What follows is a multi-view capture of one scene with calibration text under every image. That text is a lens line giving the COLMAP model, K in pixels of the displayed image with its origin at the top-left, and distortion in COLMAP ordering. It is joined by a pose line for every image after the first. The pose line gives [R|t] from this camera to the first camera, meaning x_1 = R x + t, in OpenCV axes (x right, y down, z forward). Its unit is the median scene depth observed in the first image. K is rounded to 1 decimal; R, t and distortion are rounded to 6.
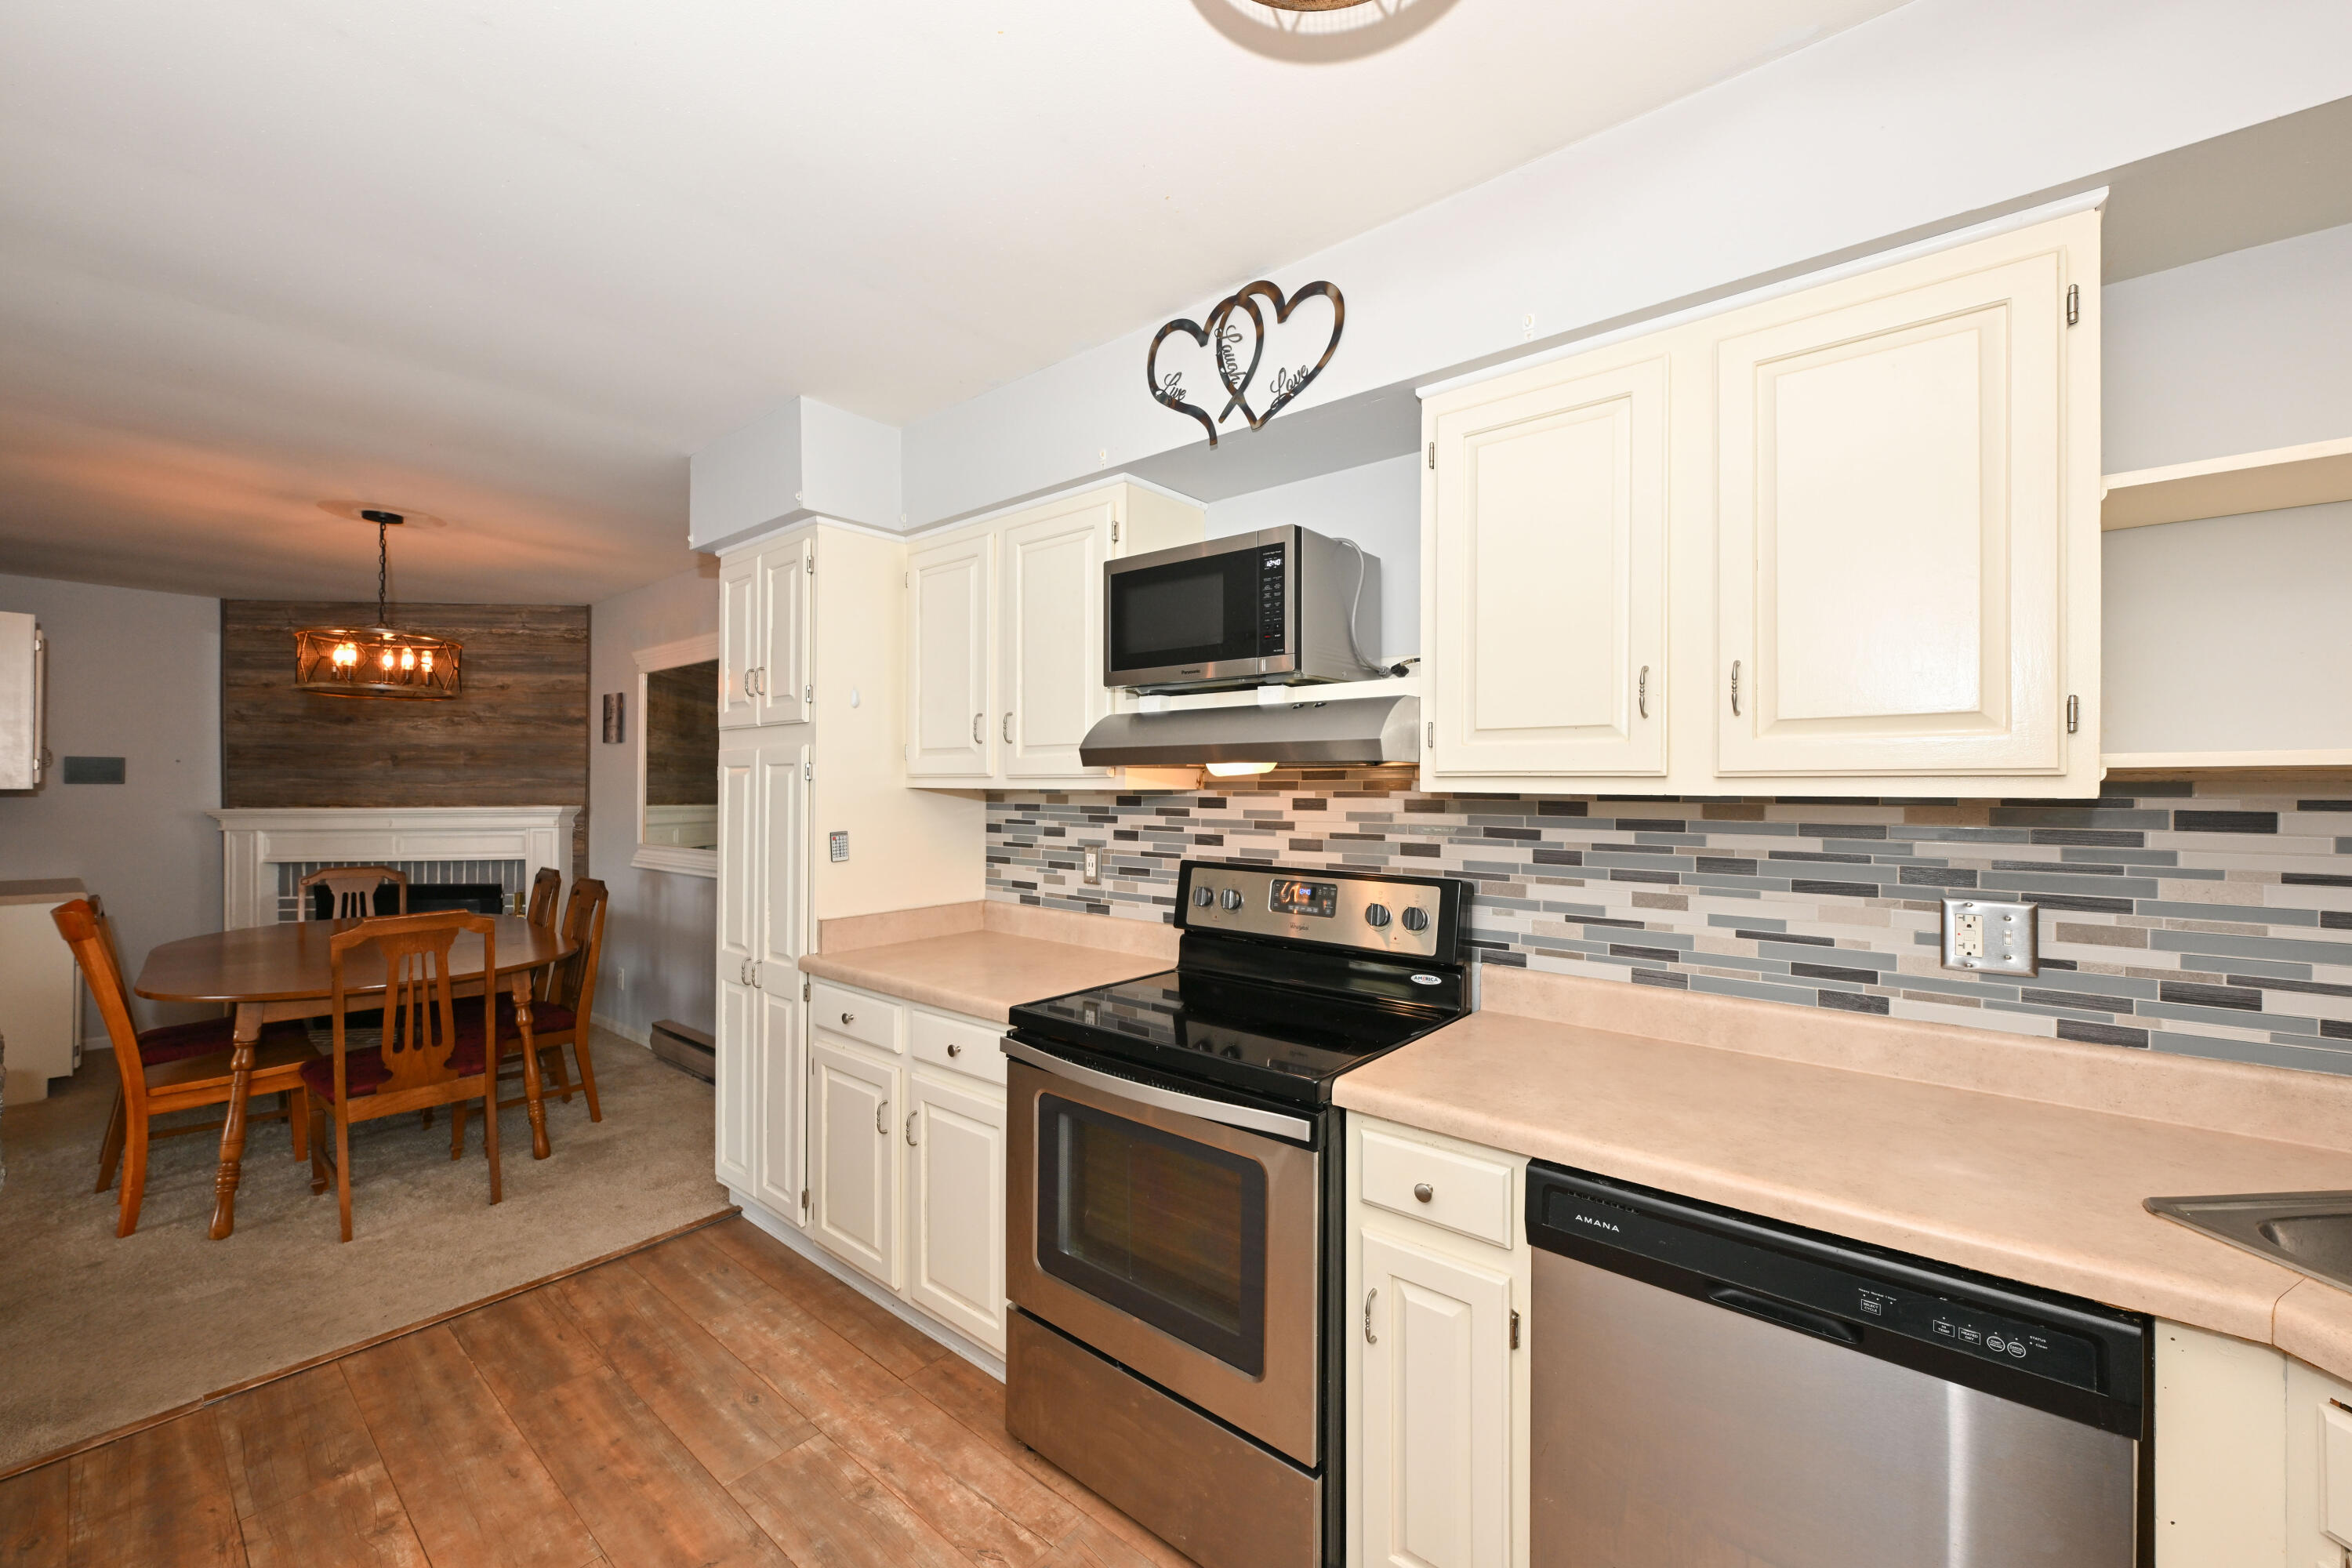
lens RADIAL K [[924.4, 0, 1176.0], [0, 924.4, 784.0], [0, 0, 1]] dist [0.001400, 0.000299]
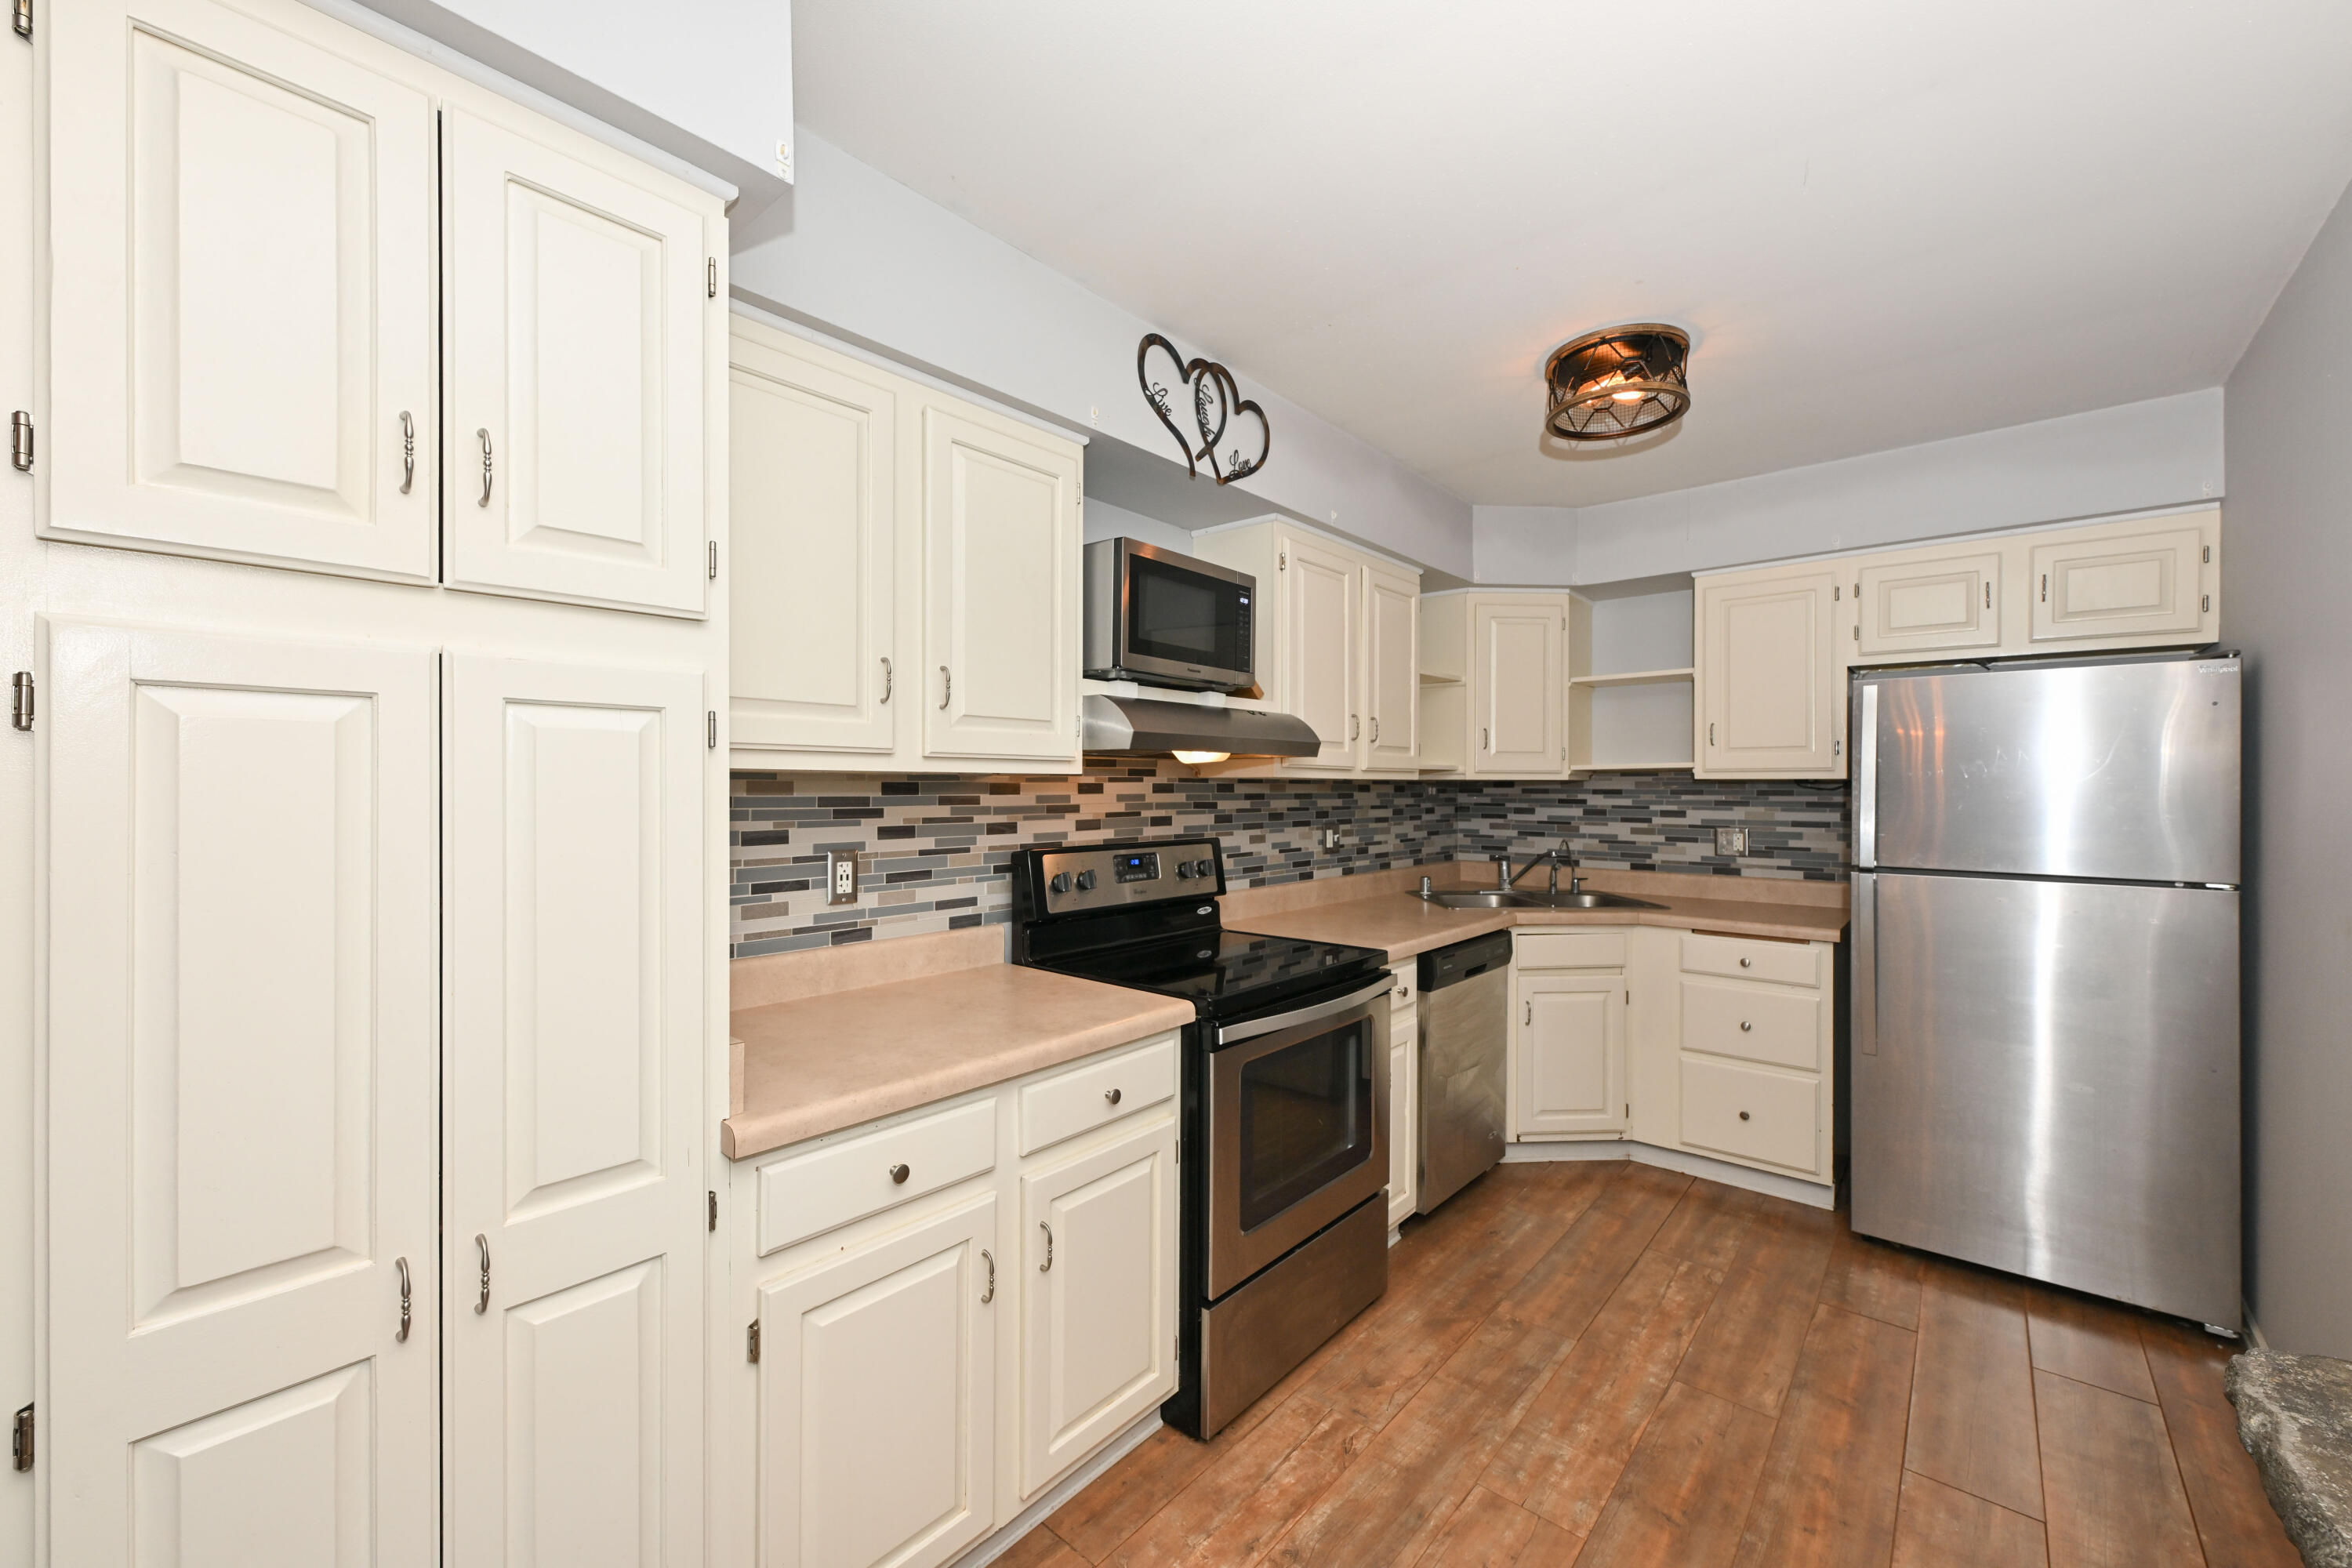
lens RADIAL K [[925.3, 0, 1174.7], [0, 925.3, 786.6], [0, 0, 1]] dist [0.001329, 0.000064]
pose [[0.020398, -0.005562, 0.999776, -1.141046], [-0.005206, 0.999970, 0.005670, 0.014718], [-0.999778, -0.005320, 0.020368, 1.017882]]
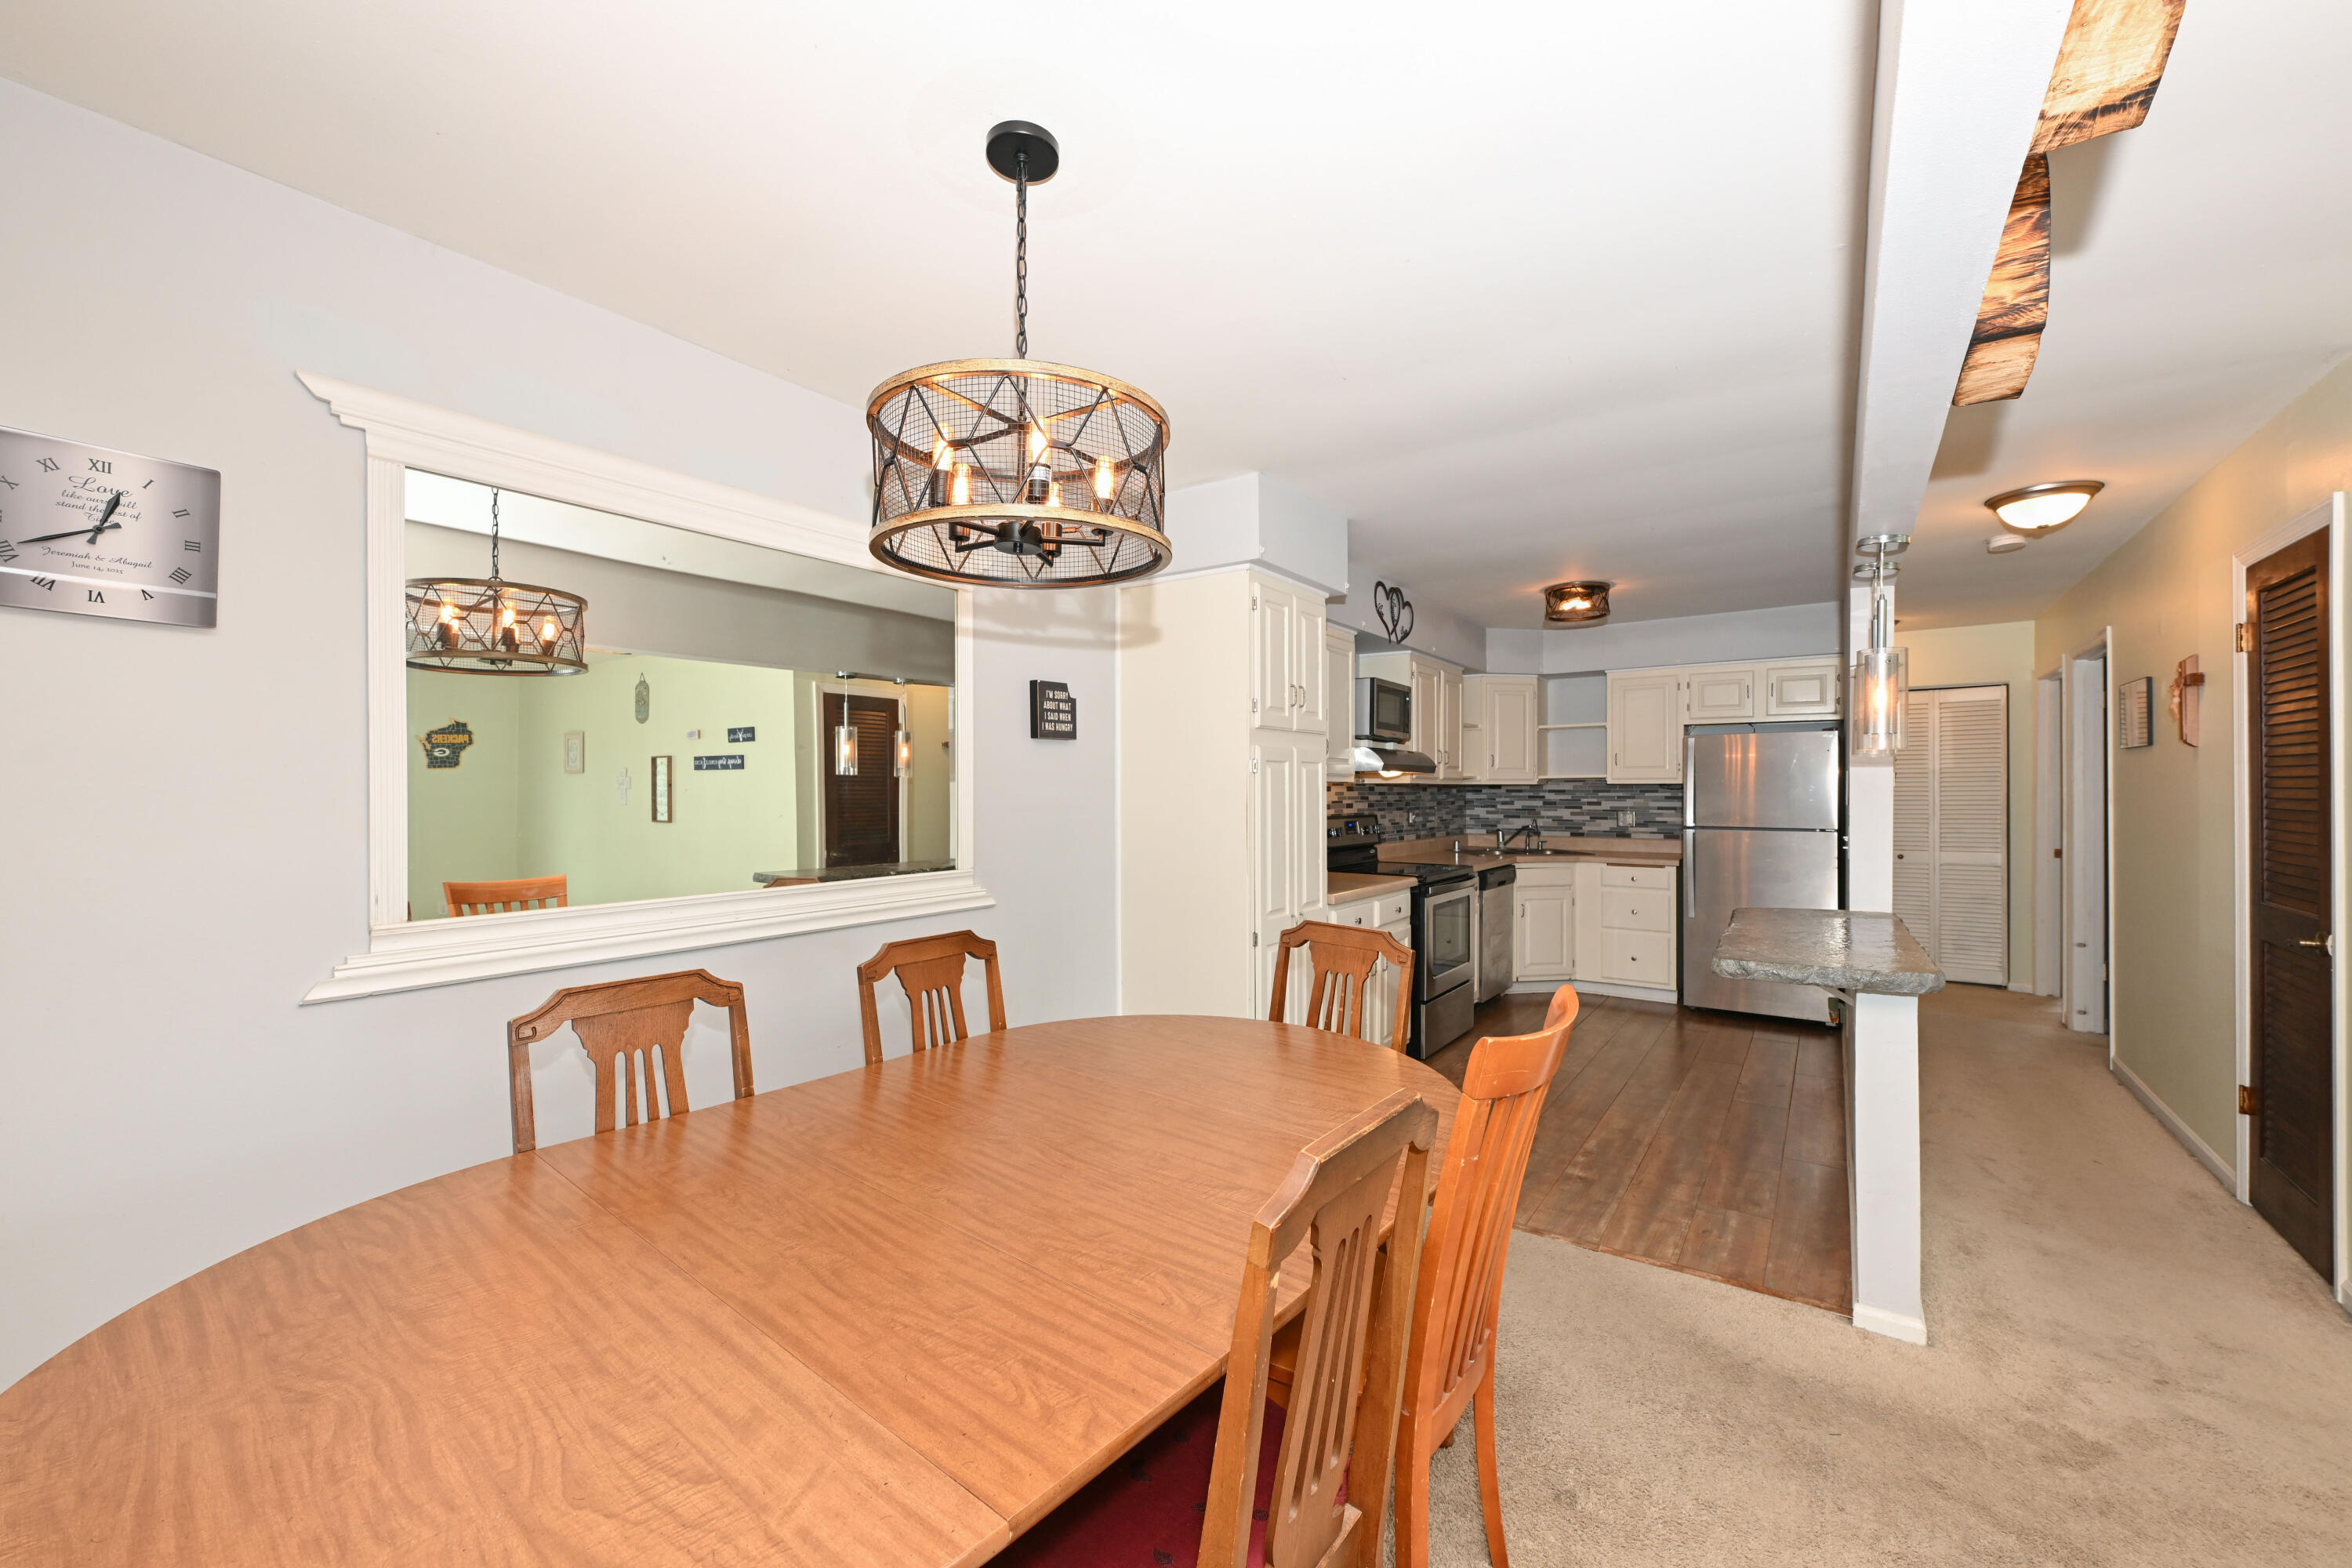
lens RADIAL K [[925.3, 0, 1174.7], [0, 925.3, 786.6], [0, 0, 1]] dist [0.001329, 0.000064]
pose [[-0.076817, -0.000795, 0.997045, -2.439082], [-0.004977, 0.999988, 0.000413, 0.020310], [-0.997033, -0.004931, -0.076820, 1.802208]]
